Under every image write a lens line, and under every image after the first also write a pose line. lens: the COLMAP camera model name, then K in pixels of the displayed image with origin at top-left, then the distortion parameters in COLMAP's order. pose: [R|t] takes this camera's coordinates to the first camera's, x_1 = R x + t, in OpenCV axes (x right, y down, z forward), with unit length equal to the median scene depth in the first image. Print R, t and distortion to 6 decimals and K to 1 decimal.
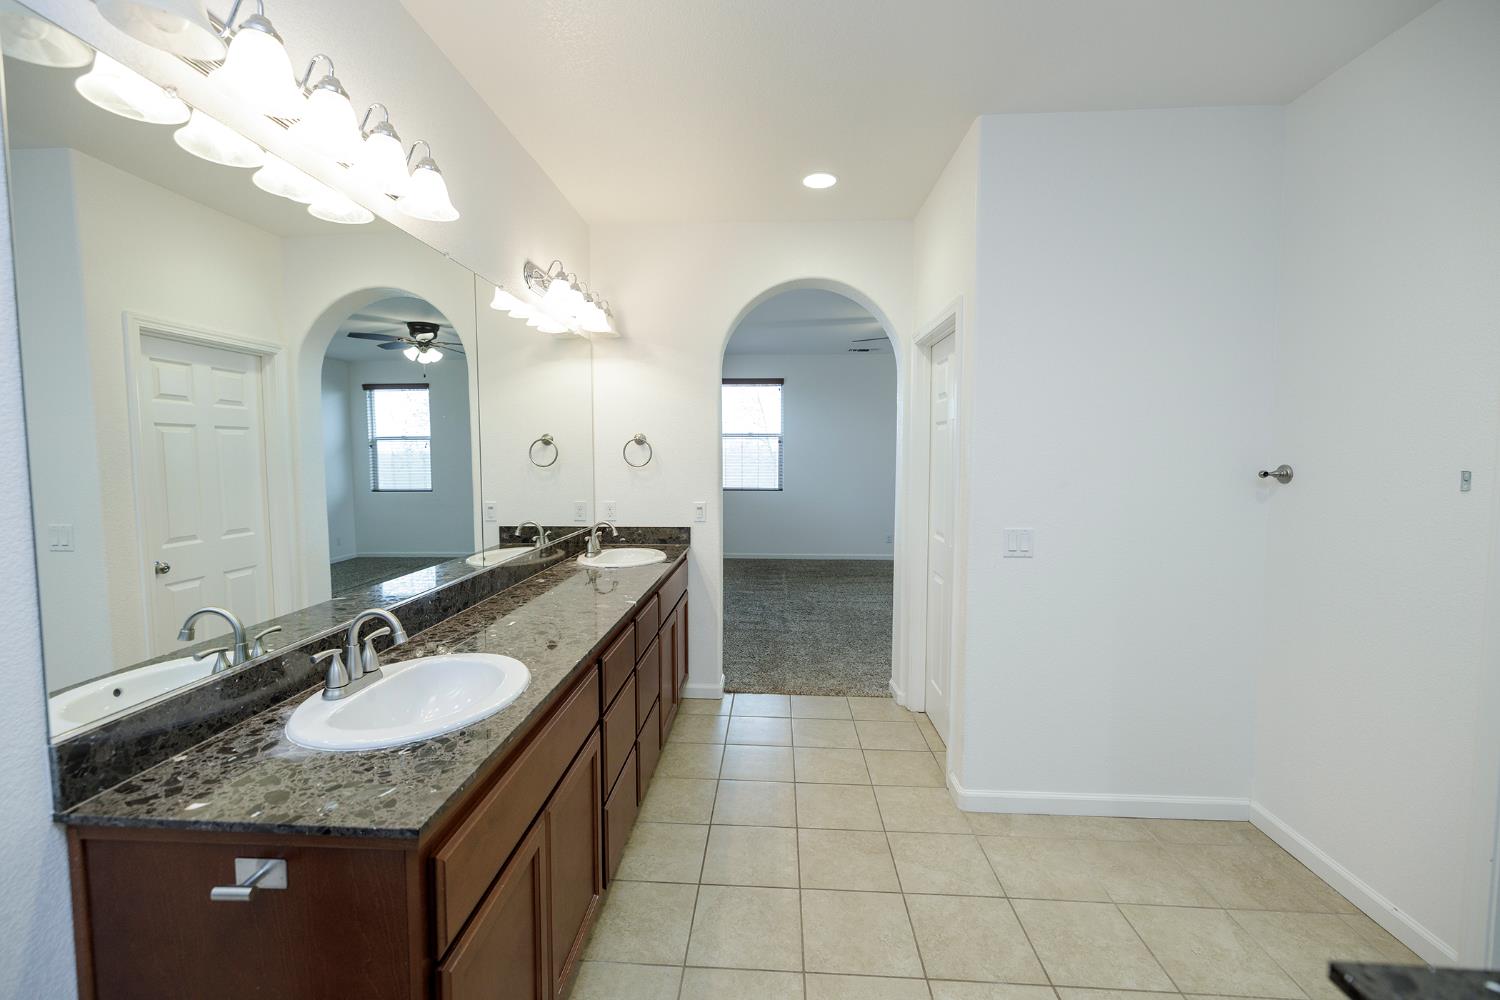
lens RADIAL K [[621.7, 0, 745.4], [0, 621.7, 494.9], [0, 0, 1]] dist [-0.000220, -0.000015]
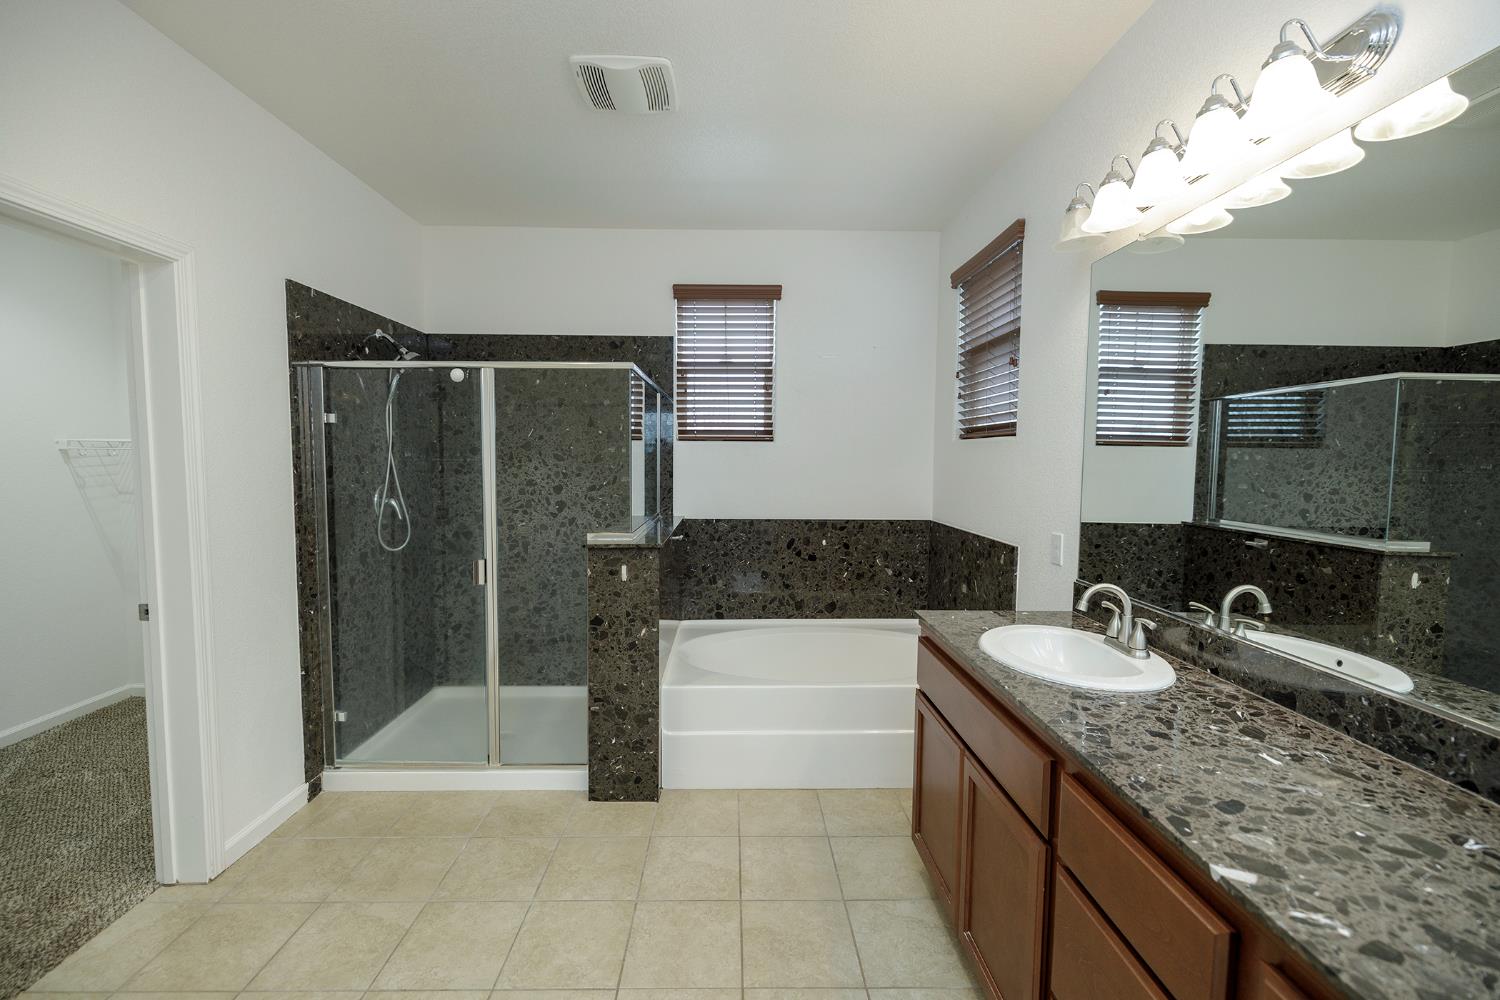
lens RADIAL K [[632.2, 0, 739.0], [0, 632.2, 498.1], [0, 0, 1]] dist [0.002536, -0.000129]
pose [[-0.998253, -0.000952, -0.059083, 0.086962], [-0.008776, 0.991171, 0.132296, -0.062232], [0.058435, 0.132583, -0.989448, 0.940387]]
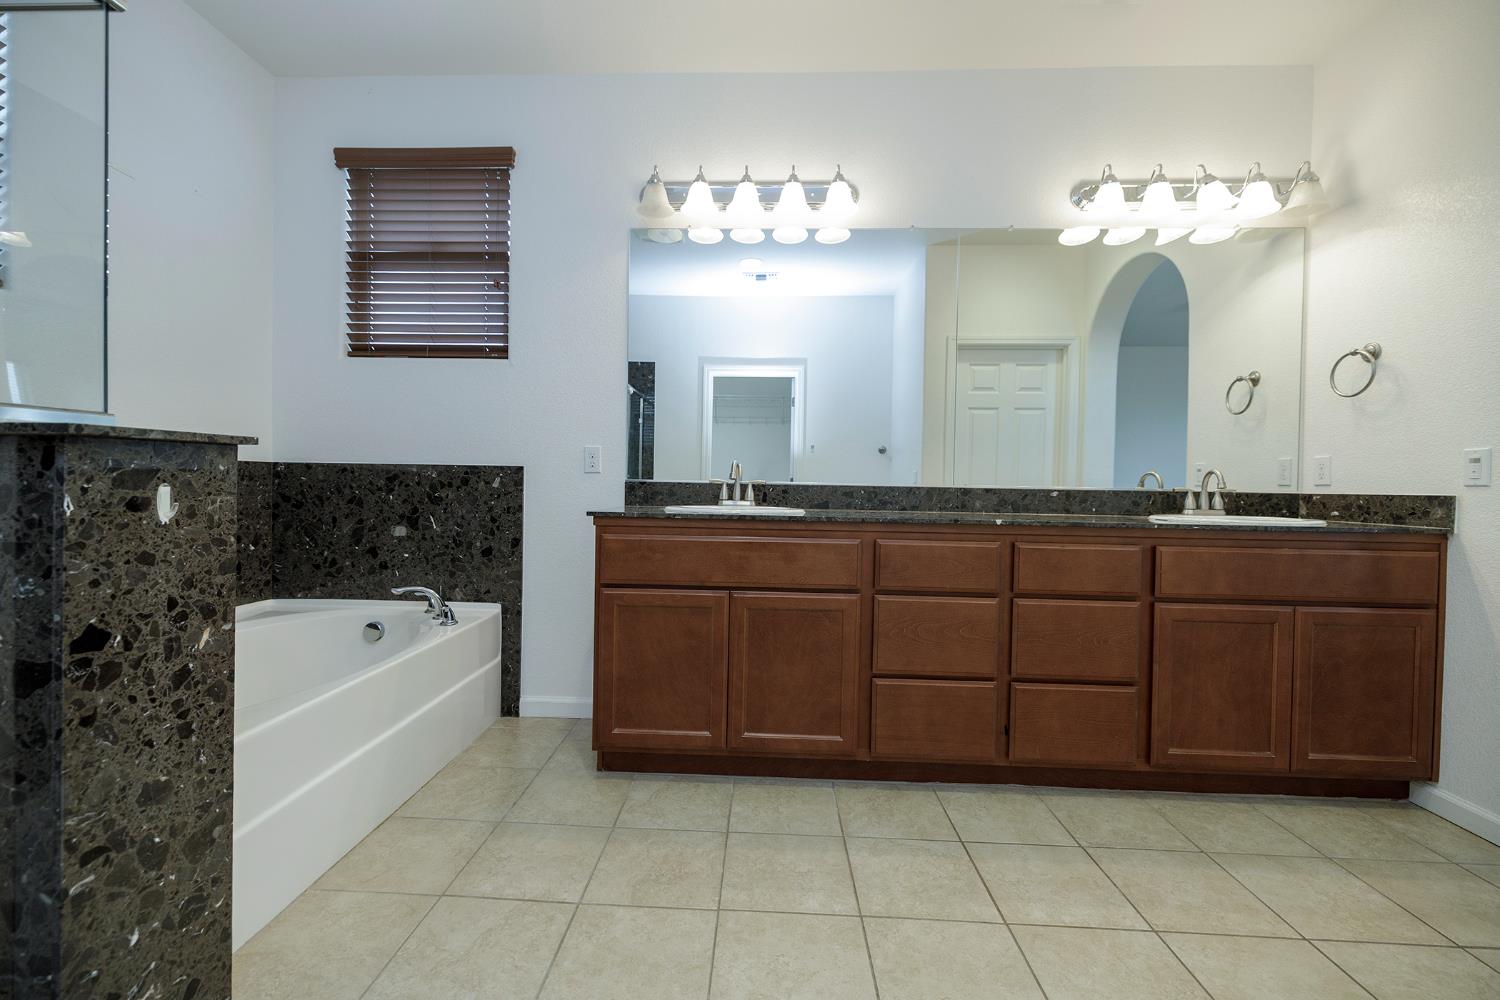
lens RADIAL K [[632.2, 0, 736.7], [0, 632.2, 494.6], [0, 0, 1]] dist [0.002536, -0.000129]
pose [[0.004978, 0.015770, -0.999863, 0.530558], [-0.083672, 0.996376, 0.015299, 0.108529], [0.996481, 0.083584, 0.006279, 0.433840]]
